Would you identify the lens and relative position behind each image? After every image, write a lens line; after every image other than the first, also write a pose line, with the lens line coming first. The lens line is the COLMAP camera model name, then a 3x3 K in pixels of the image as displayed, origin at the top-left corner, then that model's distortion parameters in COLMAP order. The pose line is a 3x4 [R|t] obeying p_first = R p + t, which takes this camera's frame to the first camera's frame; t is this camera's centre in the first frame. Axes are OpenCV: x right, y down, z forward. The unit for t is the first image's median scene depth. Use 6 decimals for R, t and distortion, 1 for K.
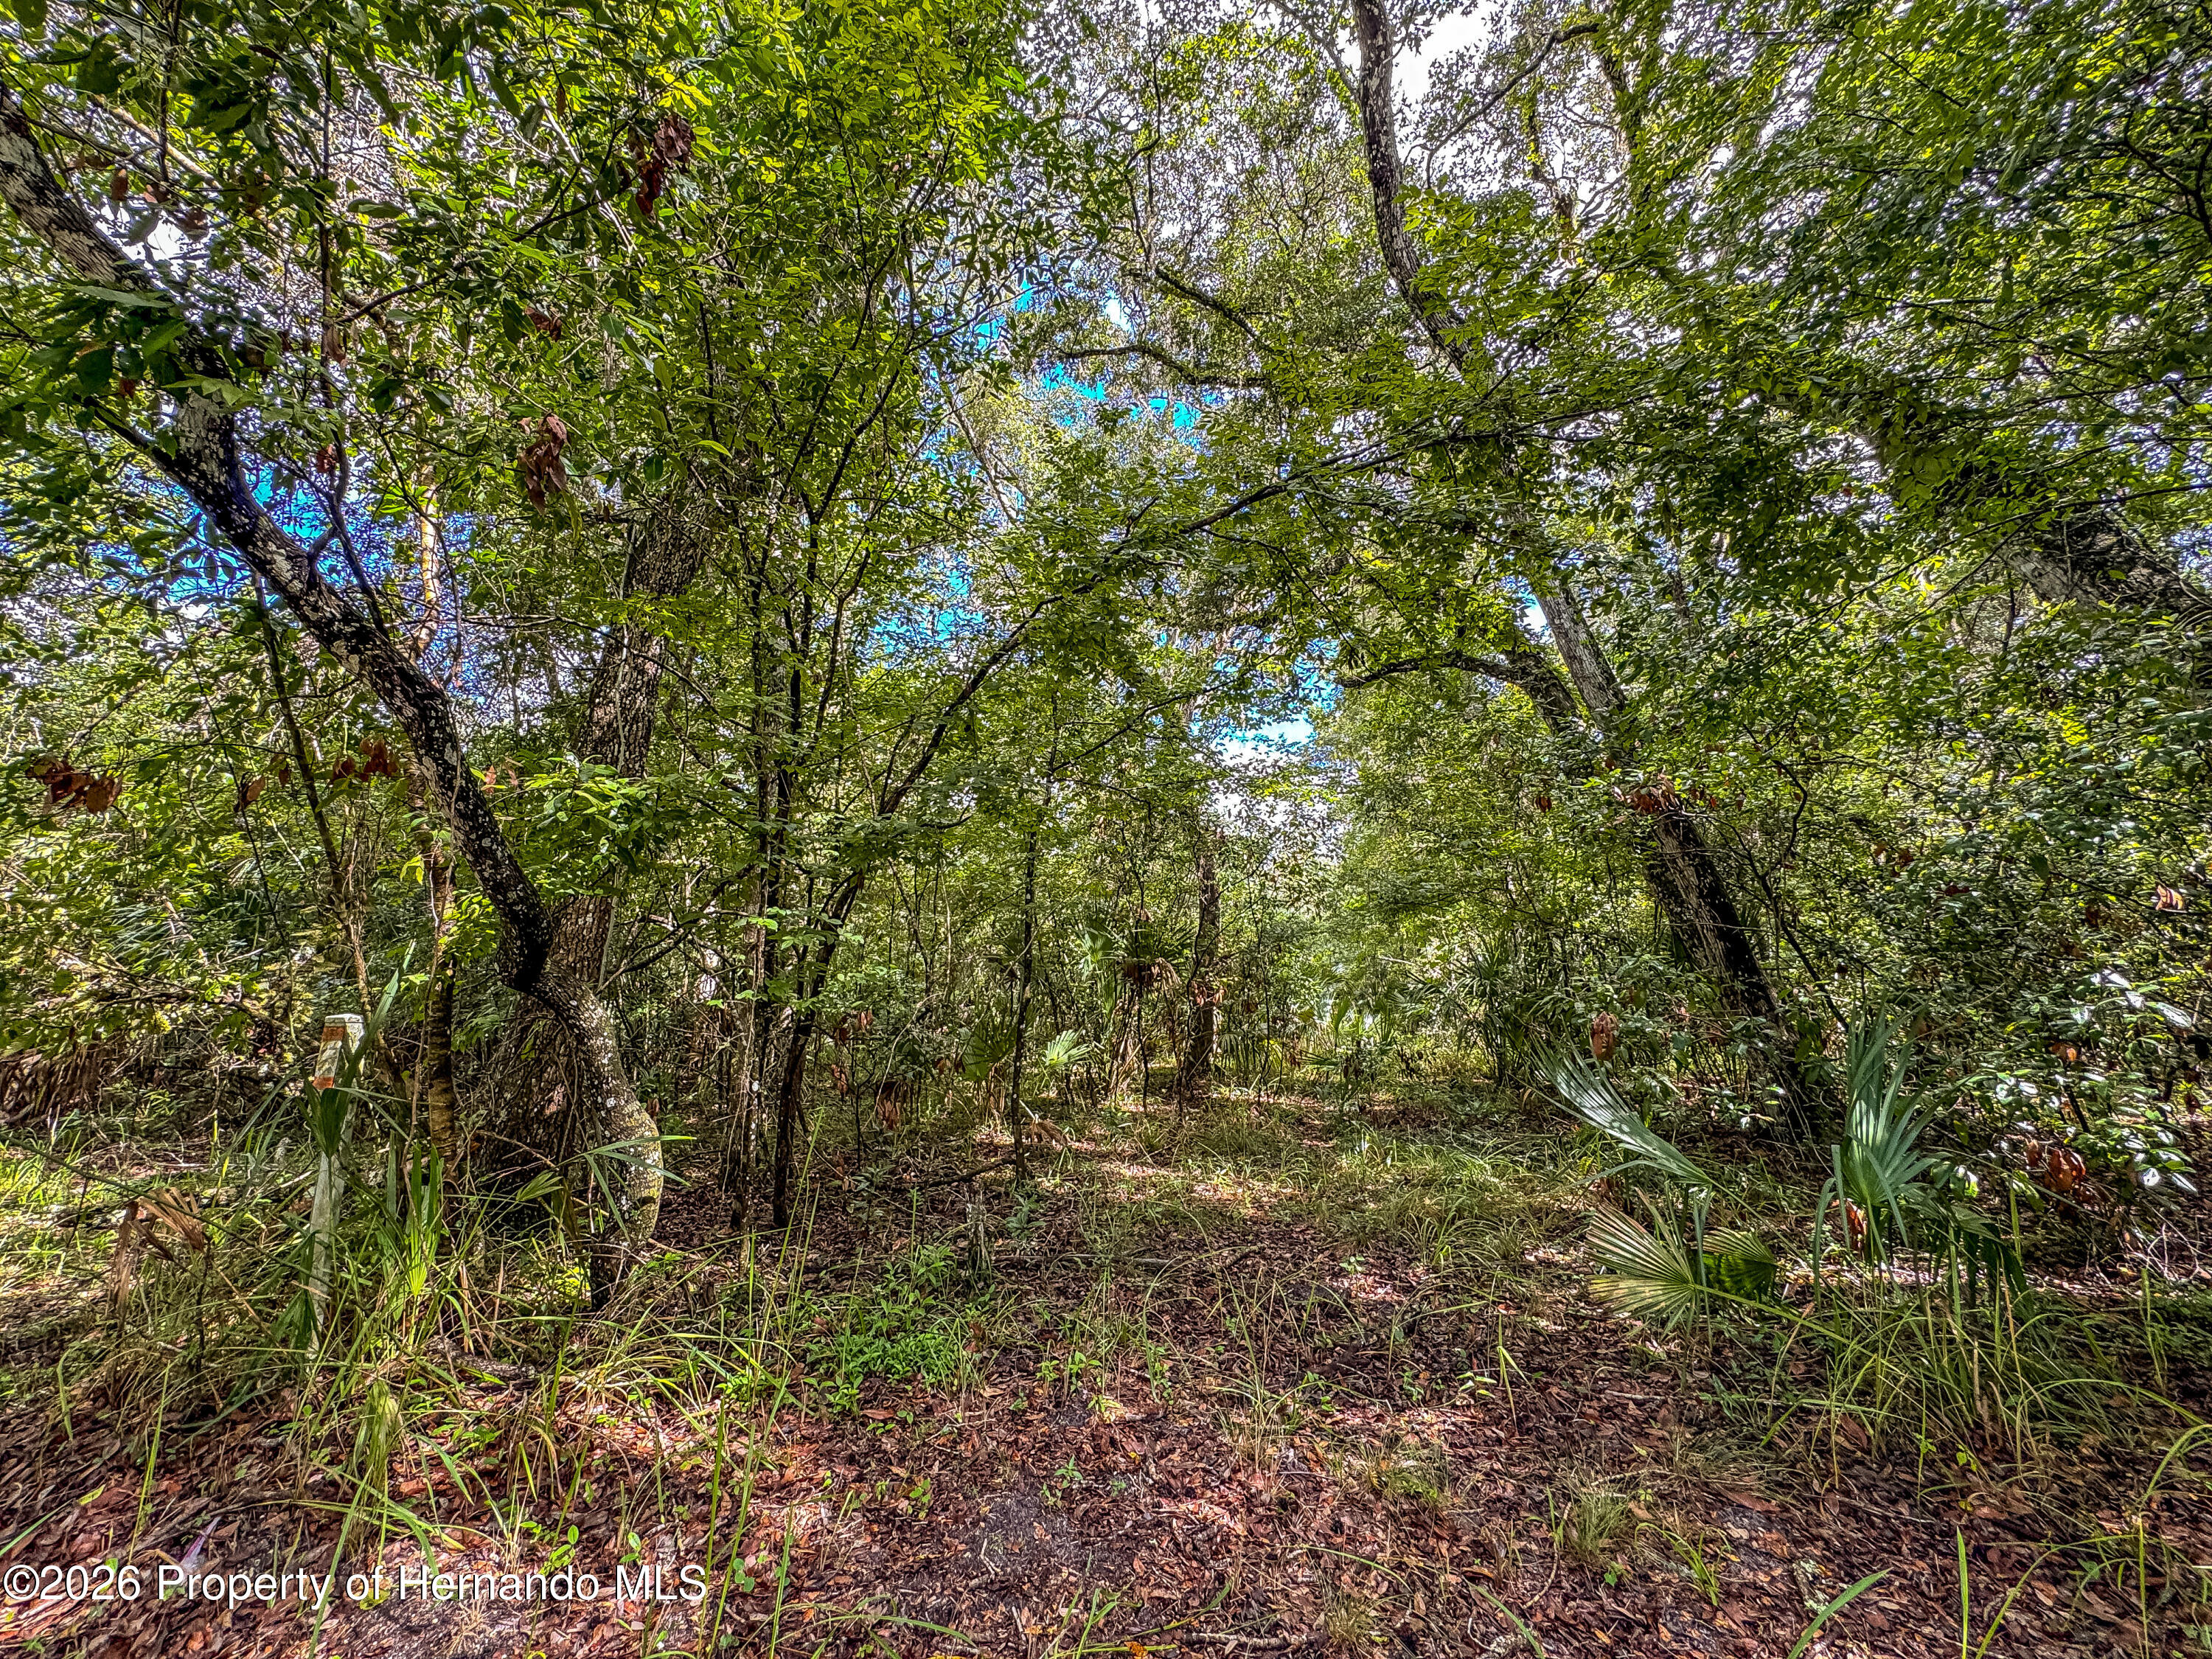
lens RADIAL K [[878.1, 0, 1107.9], [0, 878.1, 825.8], [0, 0, 1]] dist [-0.003731, 0.000267]
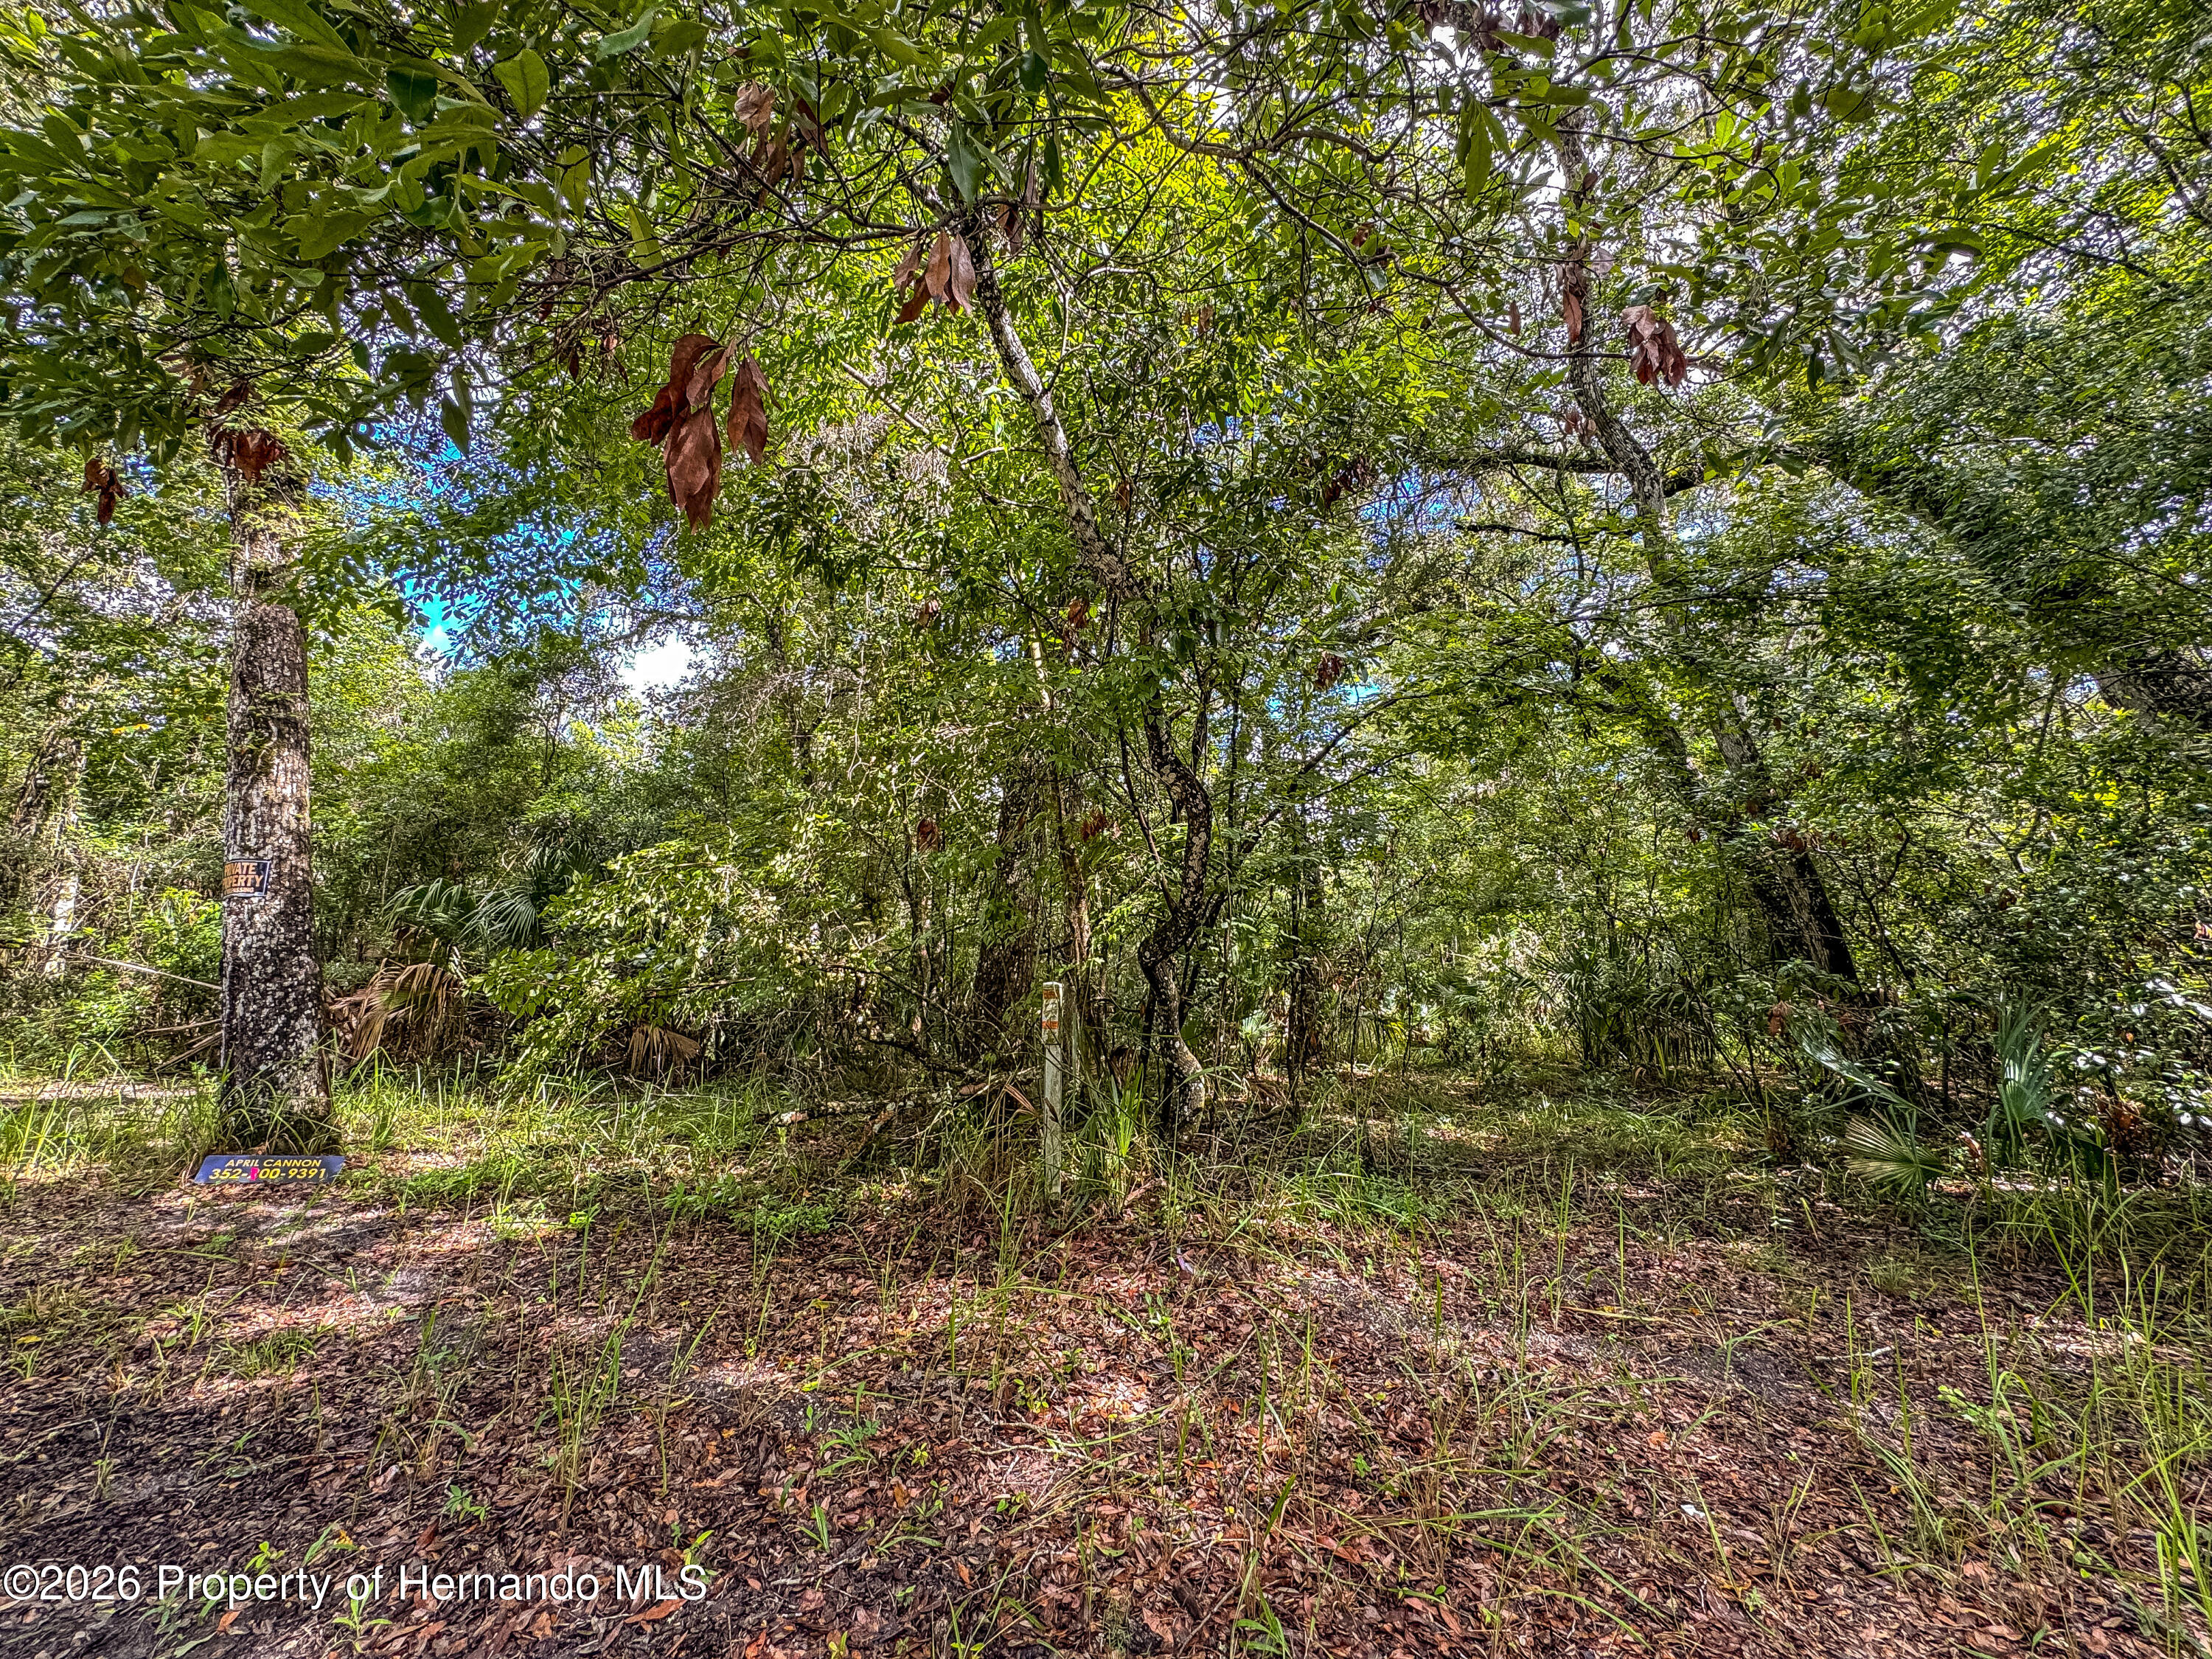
lens RADIAL K [[878.1, 0, 1107.9], [0, 878.1, 825.8], [0, 0, 1]] dist [-0.003731, 0.000267]
pose [[0.999693, 0.024429, 0.004133, -0.608224], [-0.024487, 0.999592, 0.014683, -0.067991], [-0.003773, -0.014780, 0.999884, -0.437376]]
